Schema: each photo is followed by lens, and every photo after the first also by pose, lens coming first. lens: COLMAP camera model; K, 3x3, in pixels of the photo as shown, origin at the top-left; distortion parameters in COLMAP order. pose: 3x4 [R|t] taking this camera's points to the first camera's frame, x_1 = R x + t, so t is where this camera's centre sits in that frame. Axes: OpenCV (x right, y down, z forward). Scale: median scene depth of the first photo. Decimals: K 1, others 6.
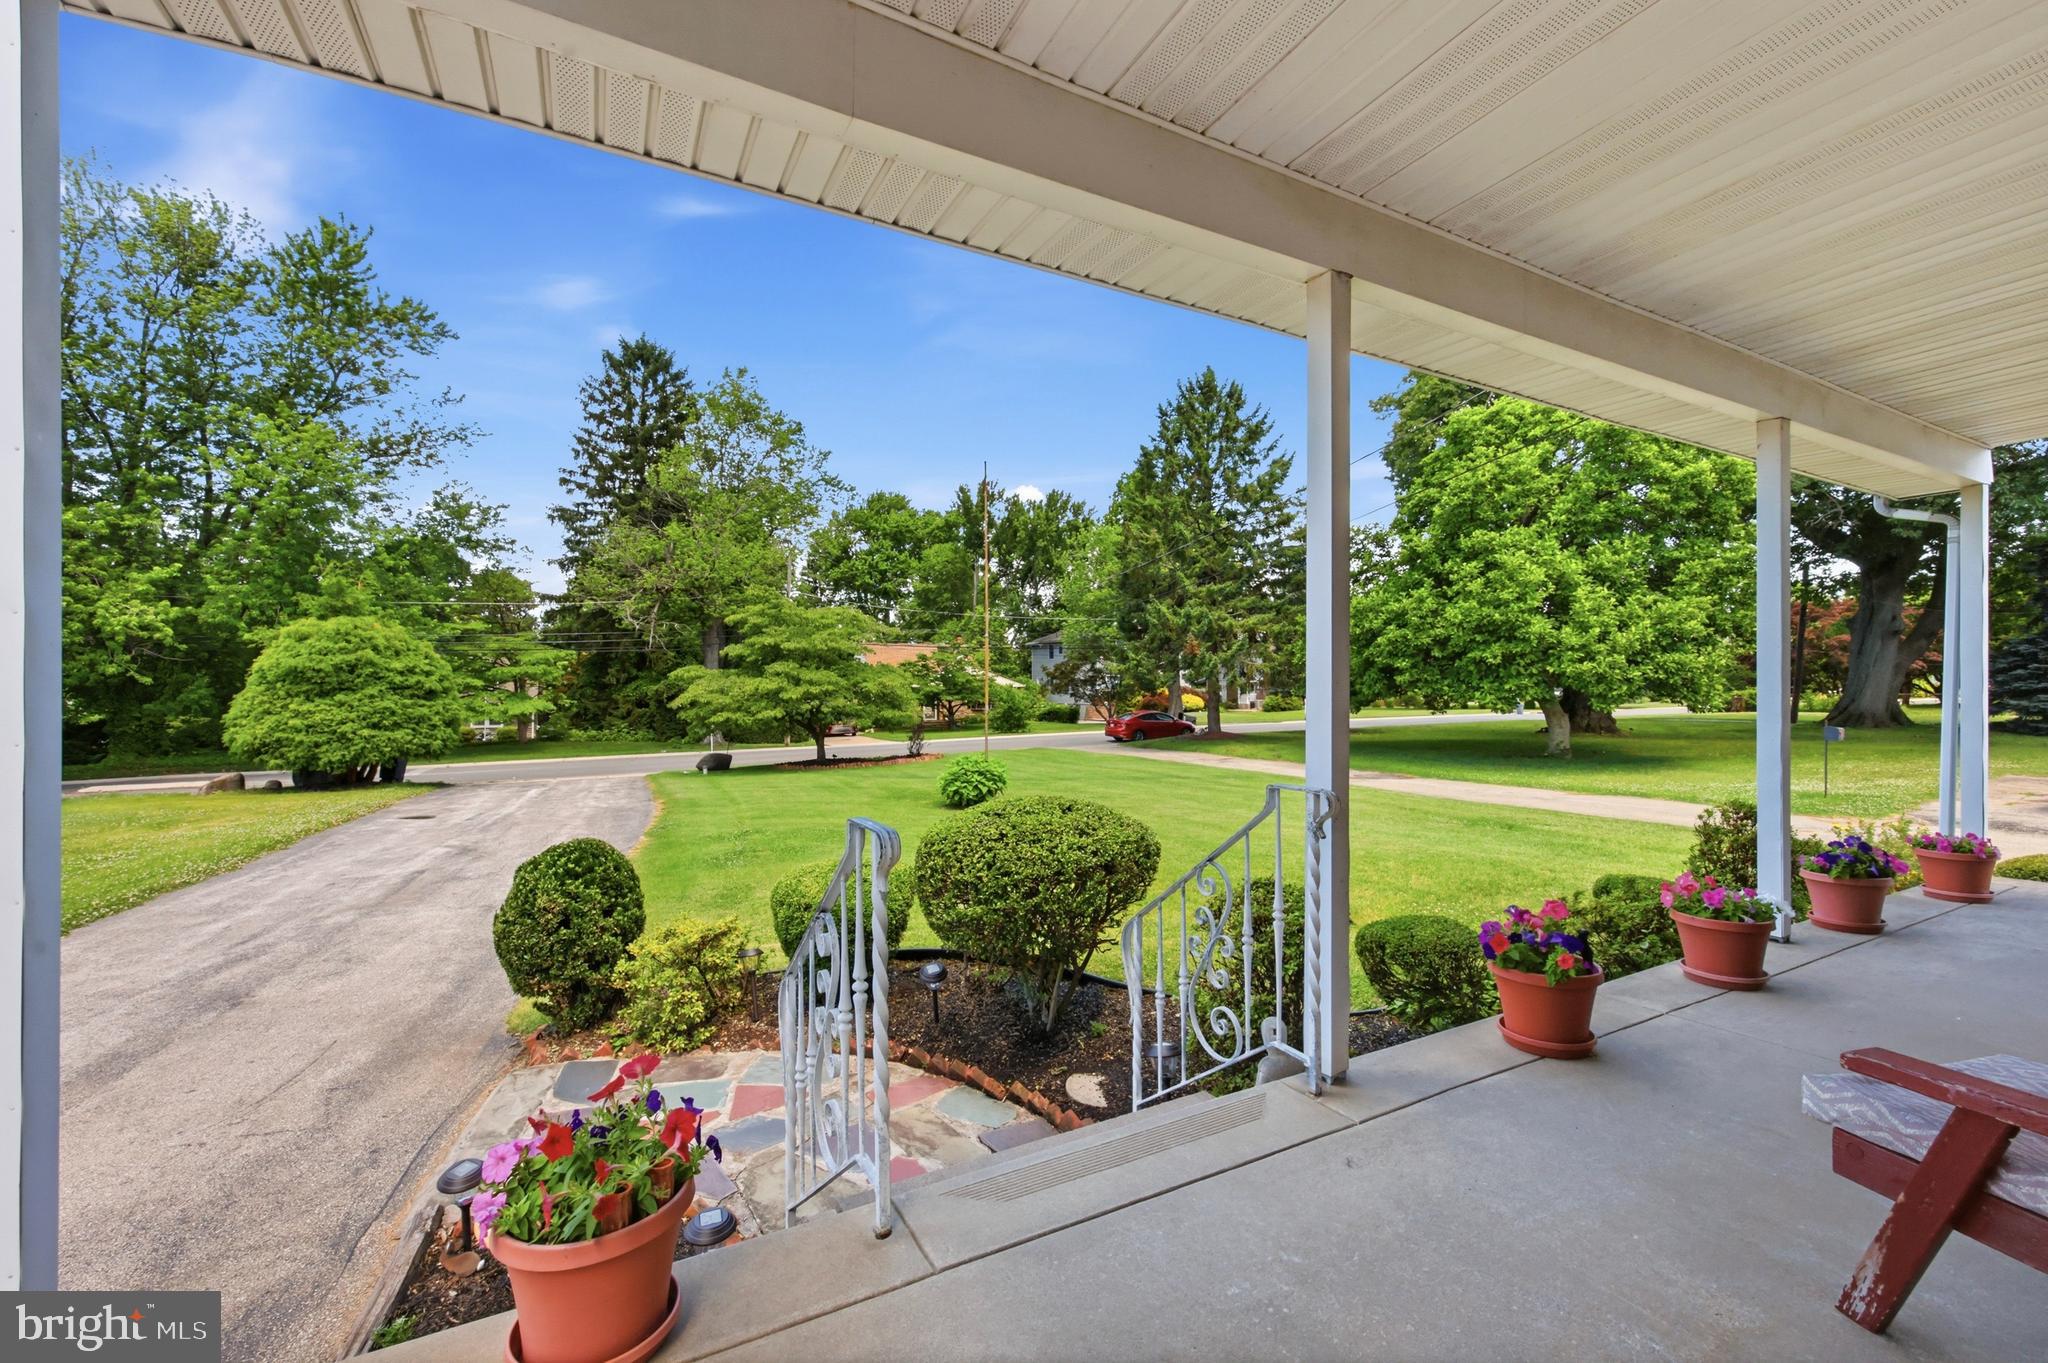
lens RADIAL K [[823.7, 0, 1024.0], [0, 823.7, 681.5], [0, 0, 1]] dist [0.000621, 0.000064]
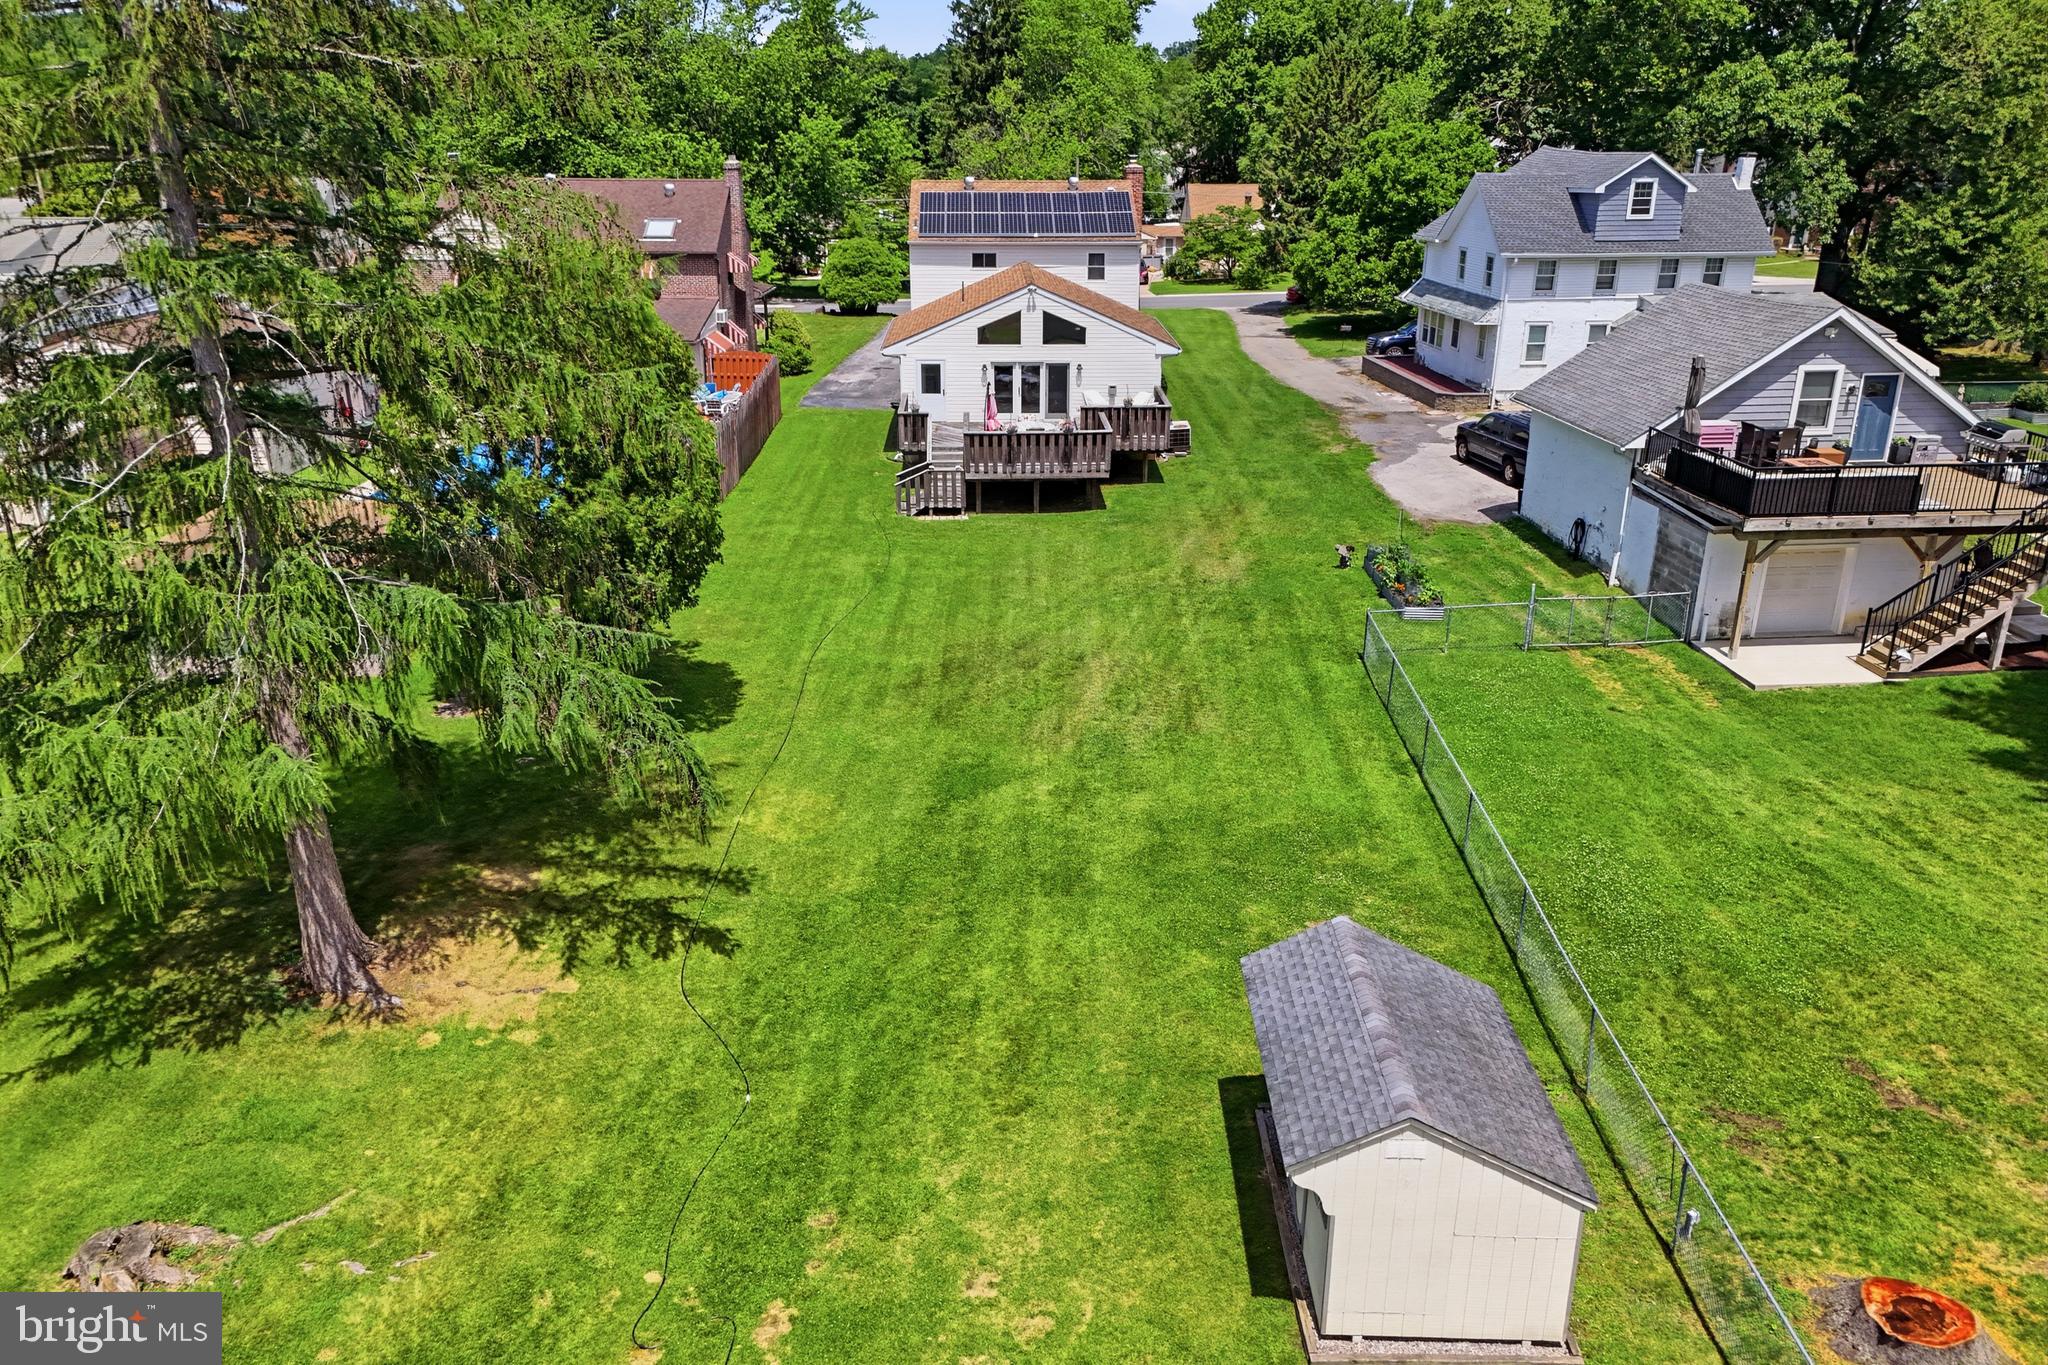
lens RADIAL K [[1505.1, 0, 1024.0], [0, 1505.1, 682.5], [0, 0, 1]] dist [0.103974, -0.120699]
pose [[0.897410, 0.152396, -0.414042, 1.495497], [0.001852, 0.937141, 0.348945, -0.383928], [0.441194, -0.313913, 0.840718, -2.673266]]
